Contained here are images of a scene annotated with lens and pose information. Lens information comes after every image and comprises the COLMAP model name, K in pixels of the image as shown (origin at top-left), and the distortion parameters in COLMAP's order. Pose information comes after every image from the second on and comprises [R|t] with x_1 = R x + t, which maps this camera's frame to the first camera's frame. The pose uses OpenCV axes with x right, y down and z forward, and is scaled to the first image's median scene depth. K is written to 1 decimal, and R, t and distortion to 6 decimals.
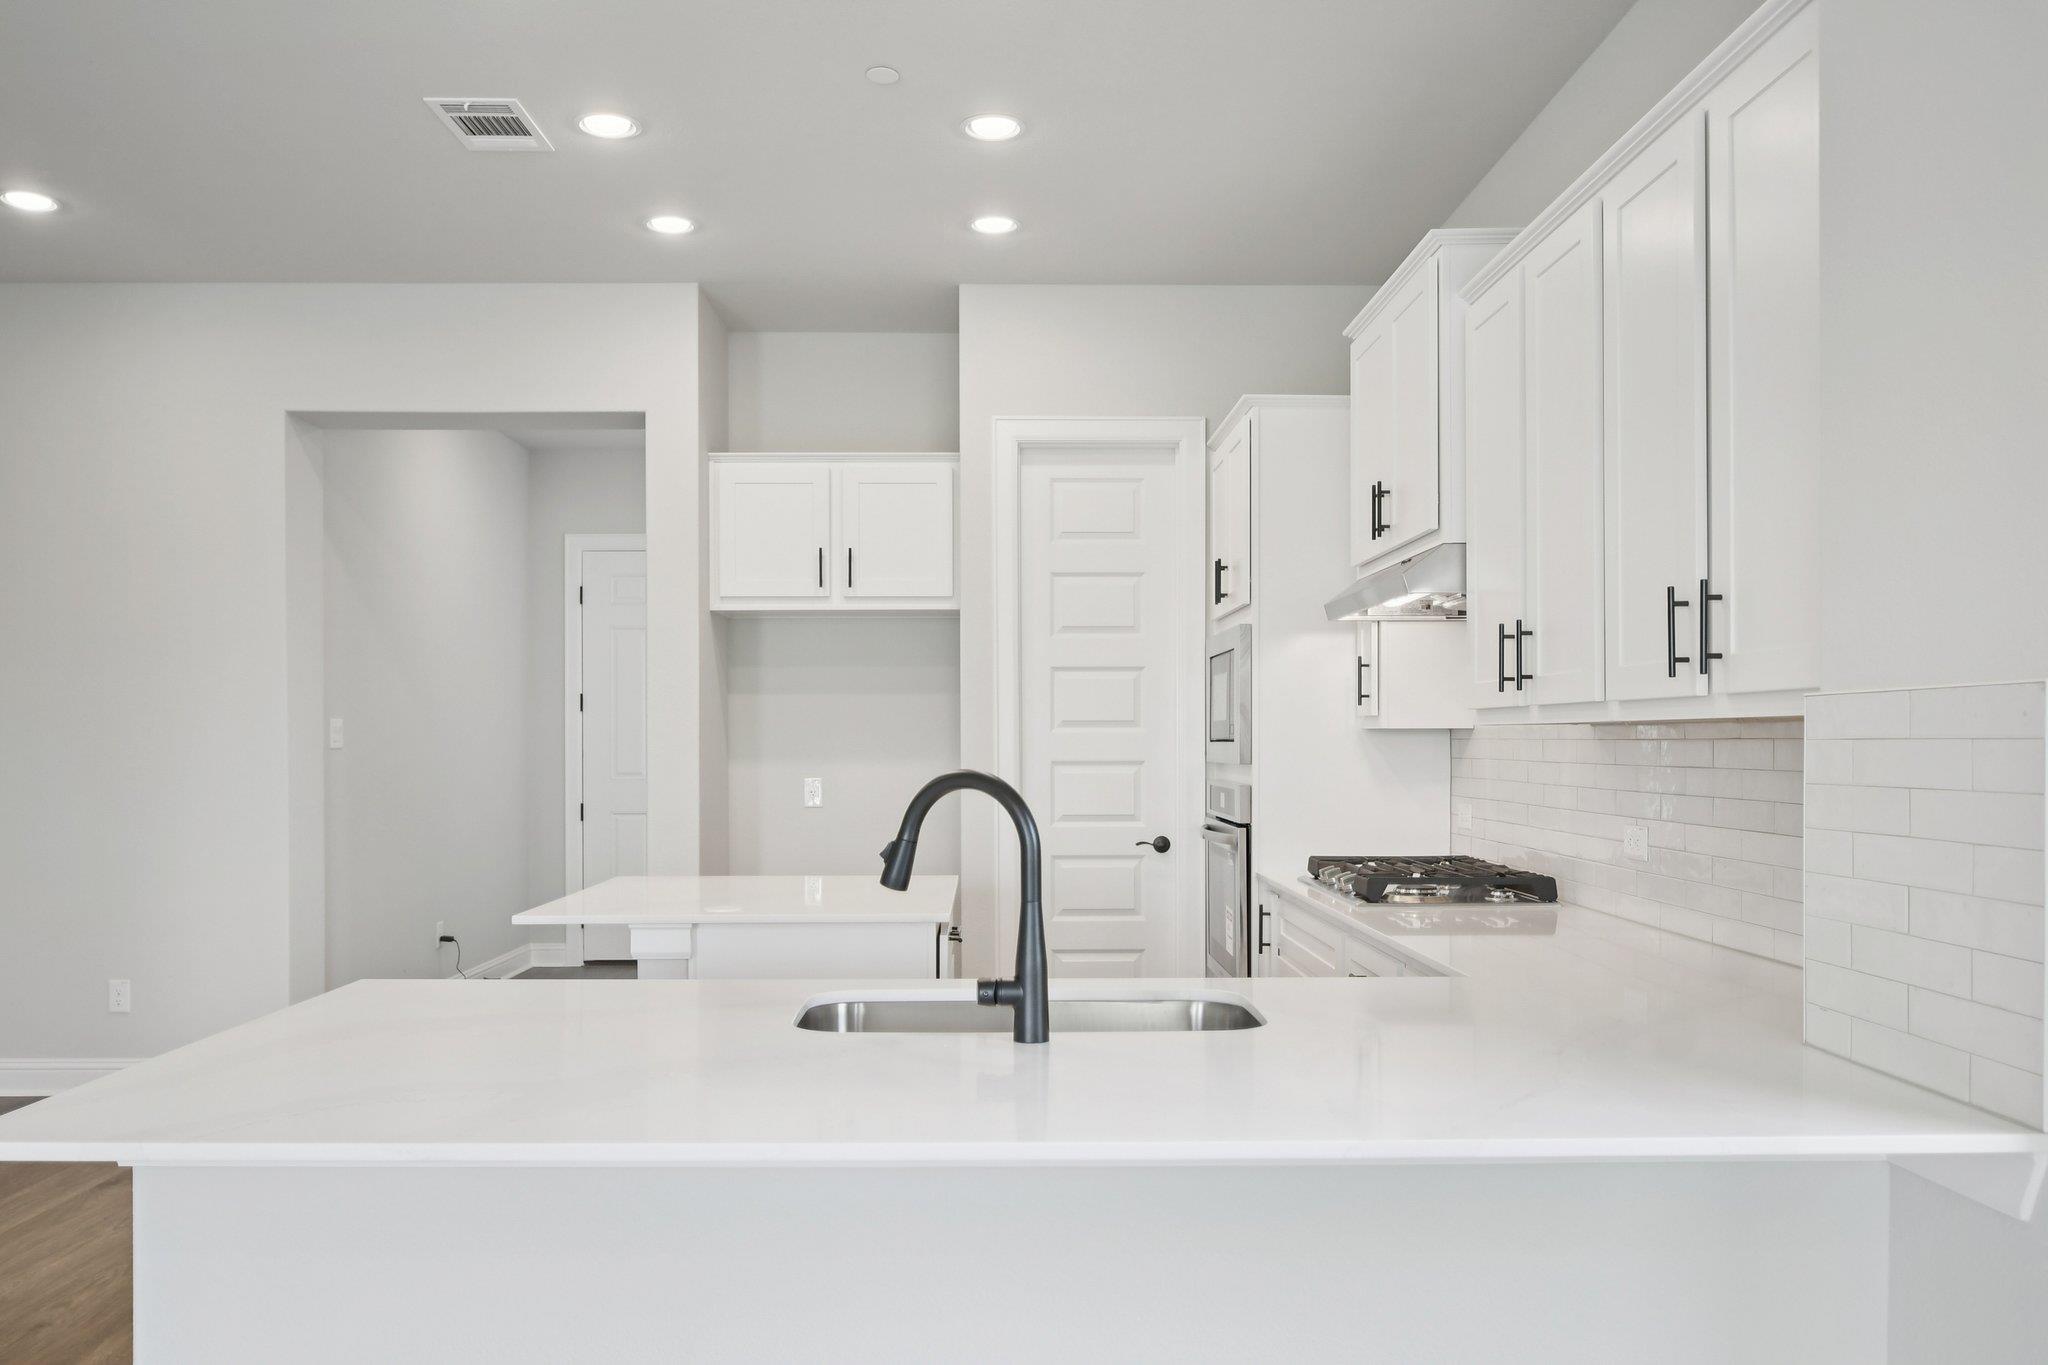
lens RADIAL K [[1529.8, 0, 1023.1], [0, 1529.8, 739.8], [0, 0, 1]] dist [-0.001827, -0.087817]
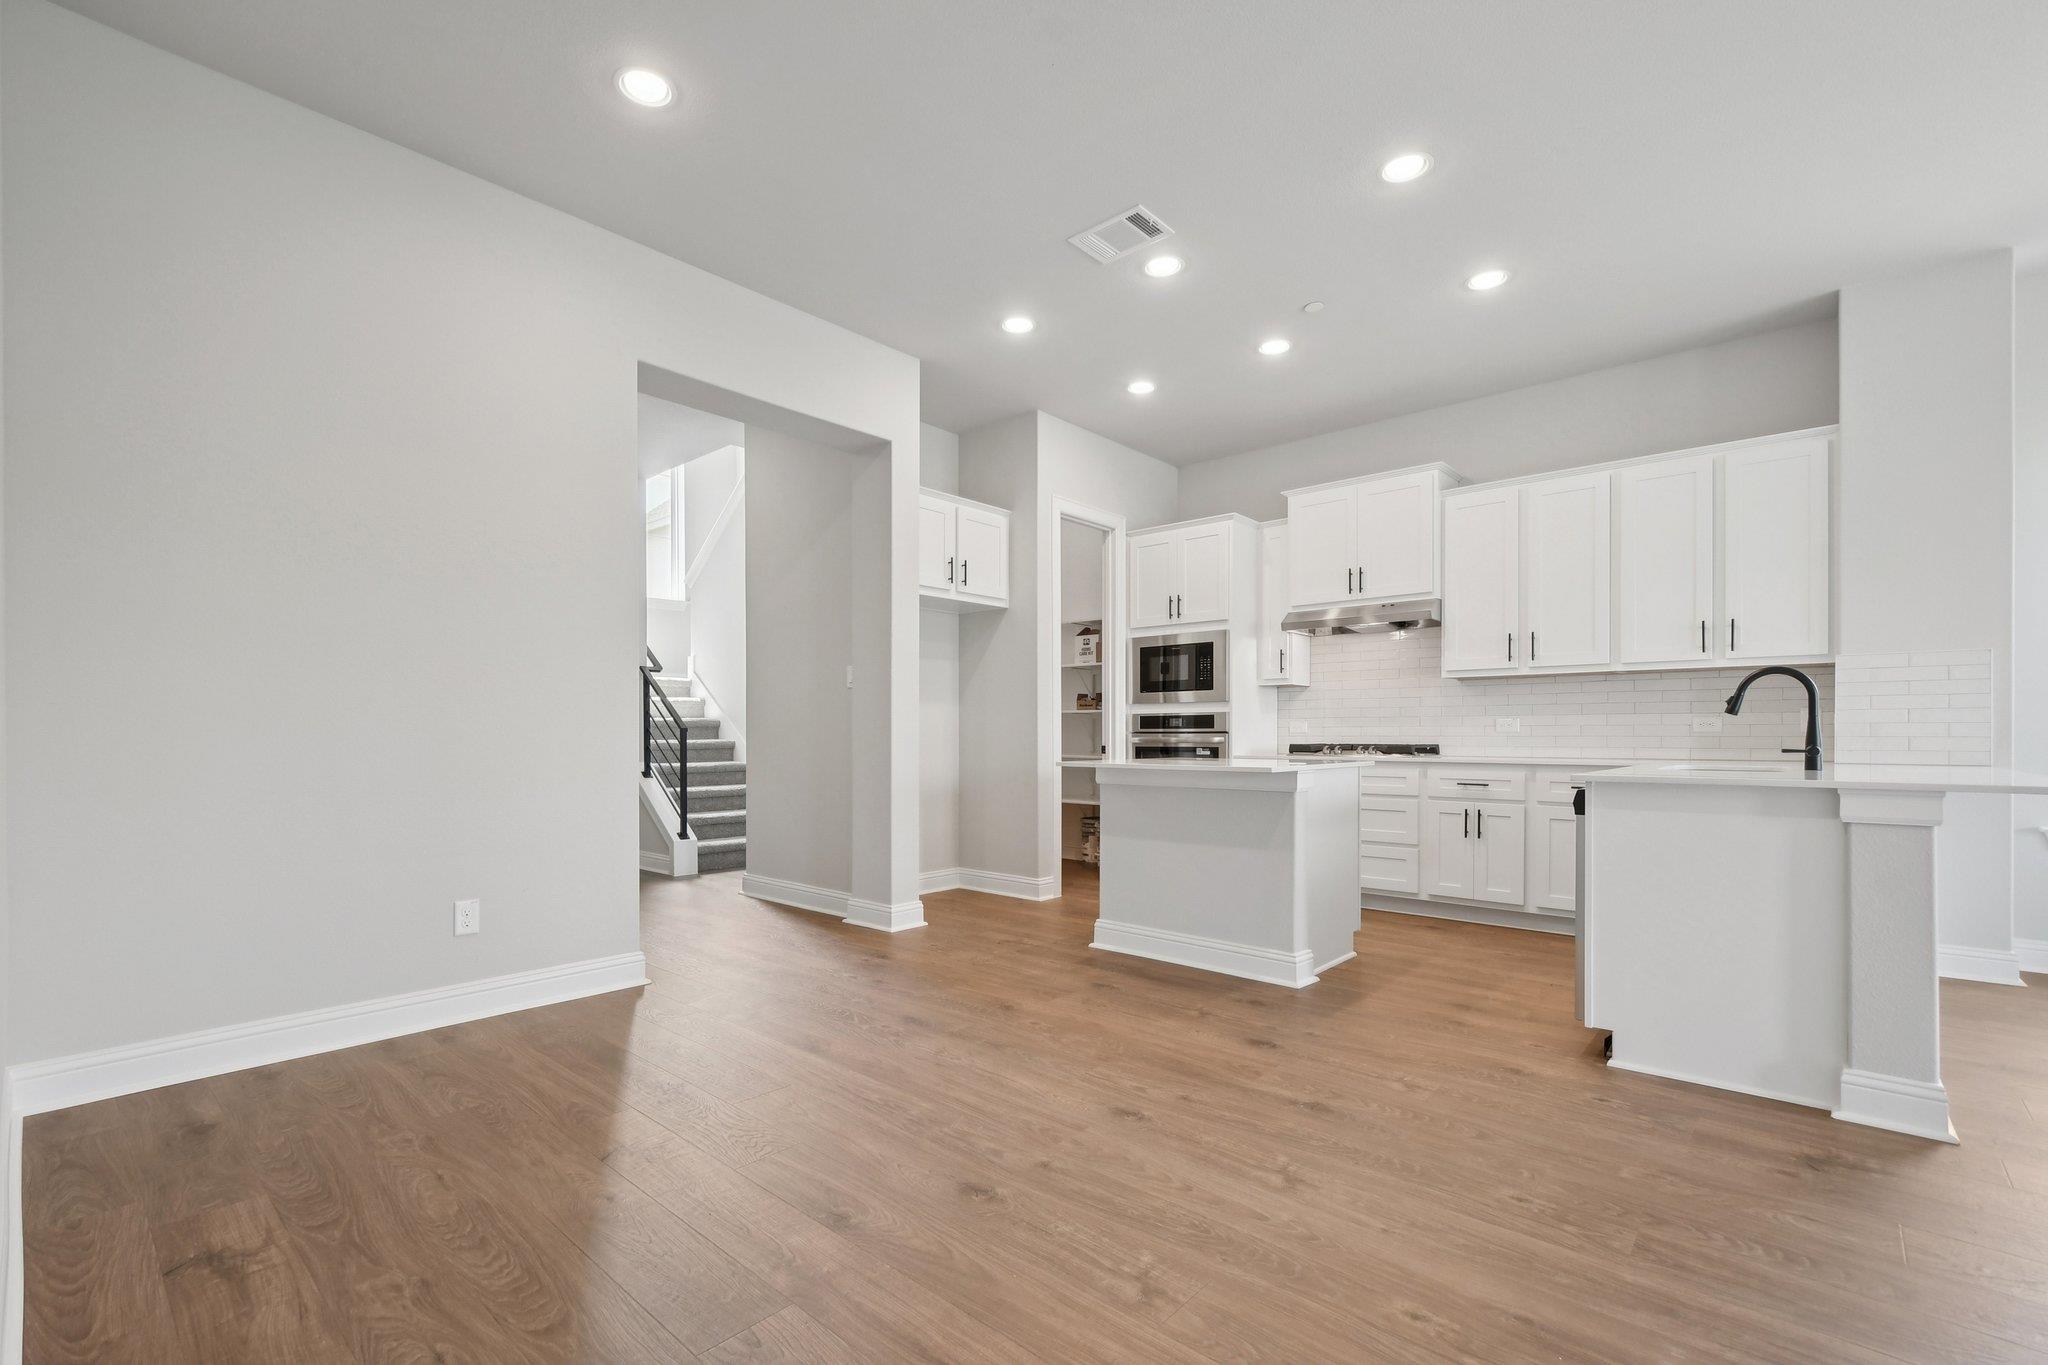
lens RADIAL K [[901.8, 0, 1016.1], [0, 901.8, 737.9], [0, 0, 1]] dist [0.004182, -0.006018]
pose [[0.684779, -0.000149, 0.728750, -0.755383], [-0.002459, 0.999994, 0.002515, 0.051965], [-0.728746, -0.003514, 0.684775, 0.344649]]
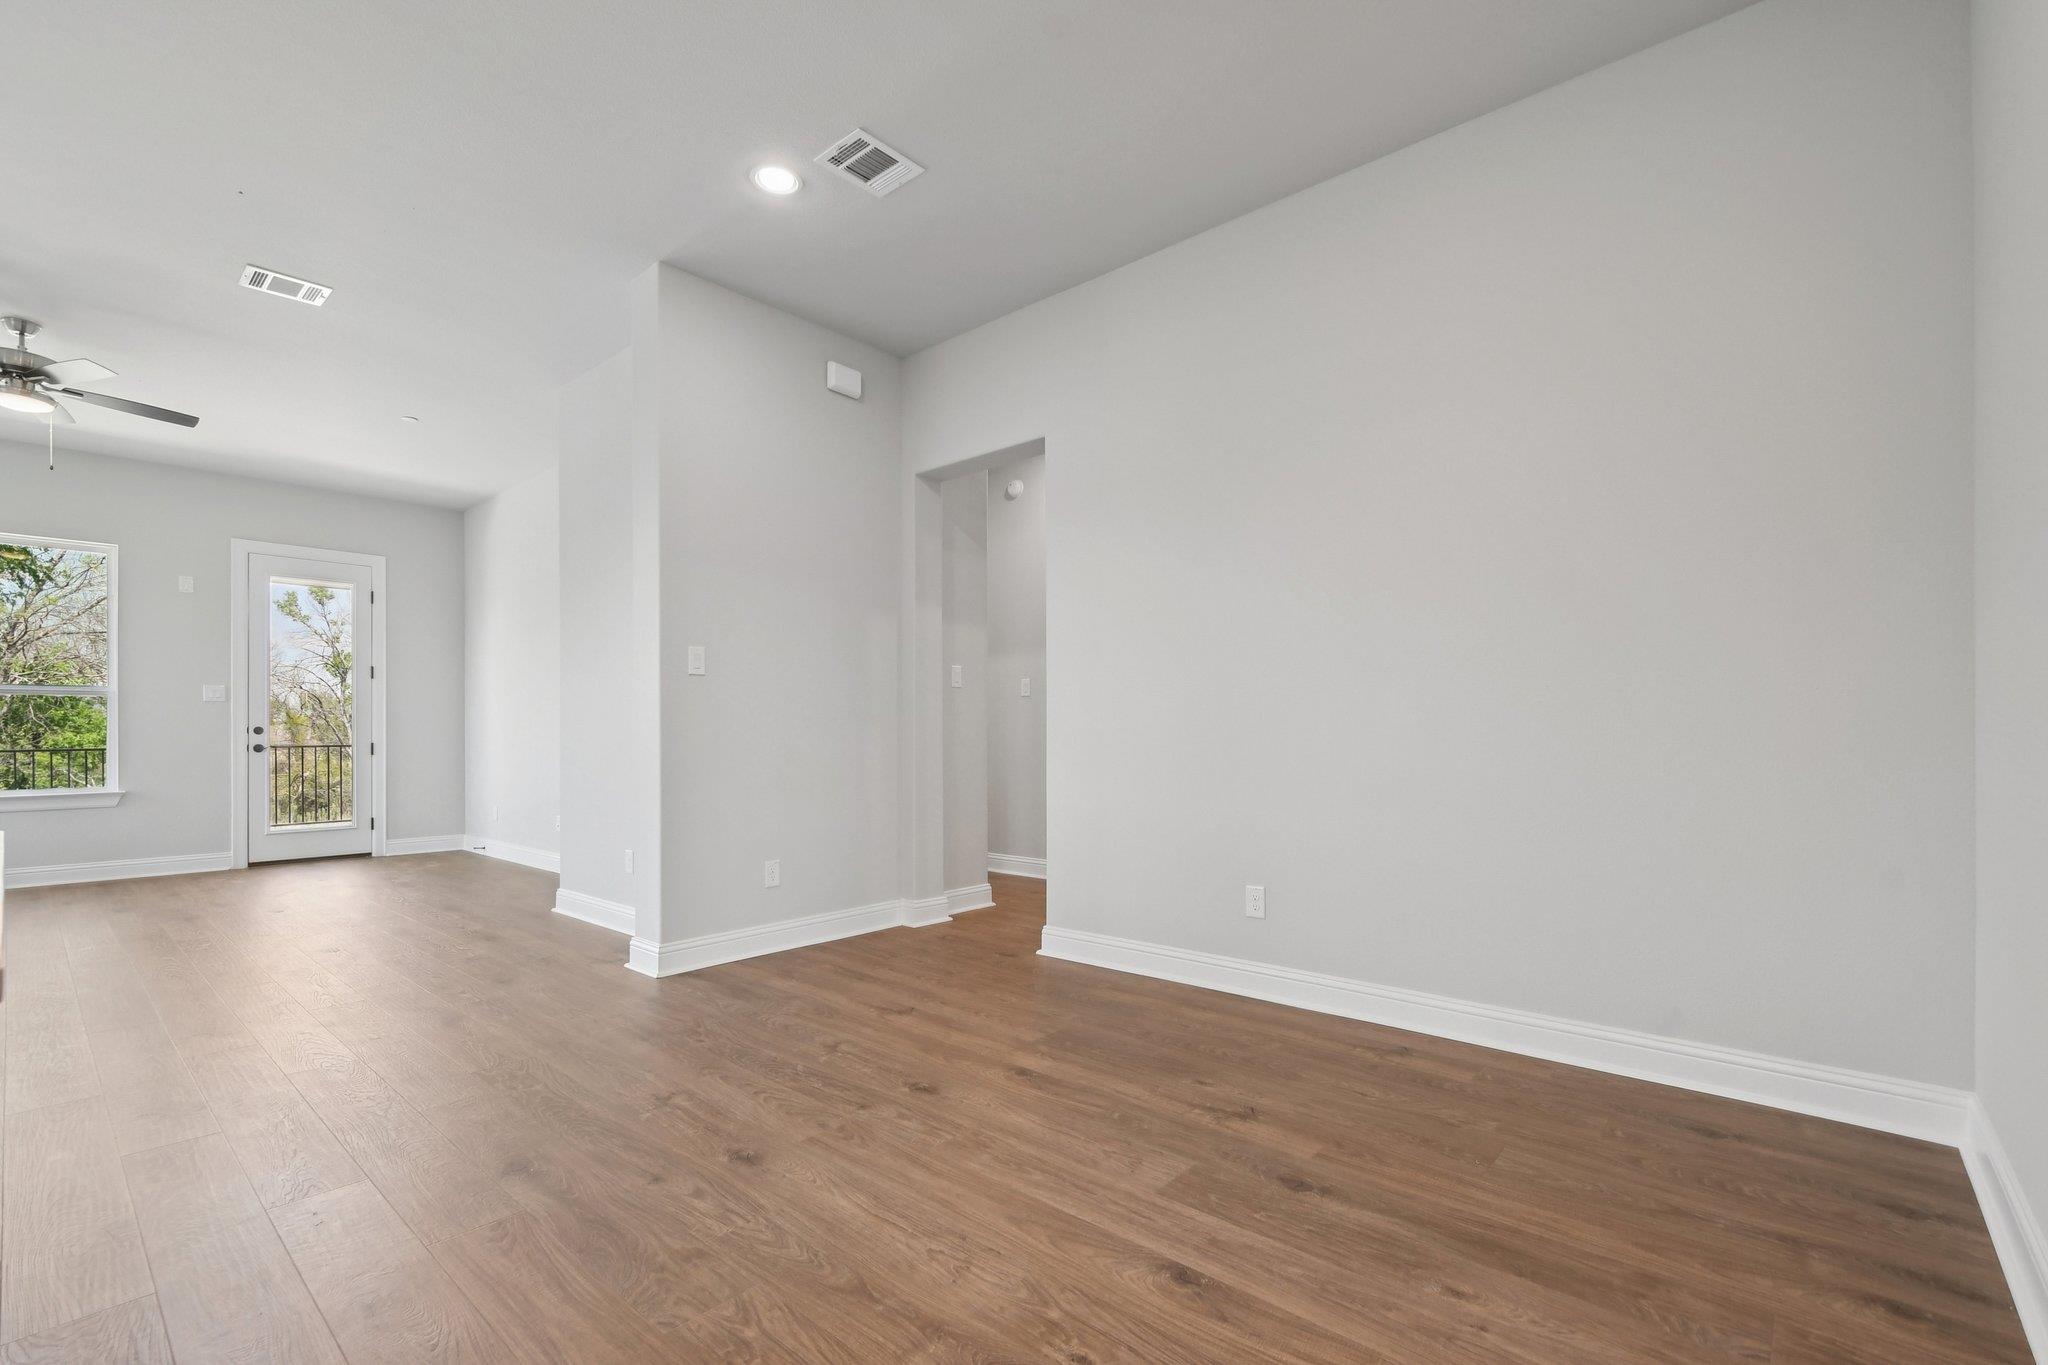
lens RADIAL K [[901.8, 0, 1016.1], [0, 901.8, 737.9], [0, 0, 1]] dist [0.004182, -0.006018]
pose [[-0.681452, 0.007747, -0.731822, -0.219996], [0.005781, 0.999970, 0.005203, 0.051836], [0.731840, -0.000685, -0.681476, 0.928600]]
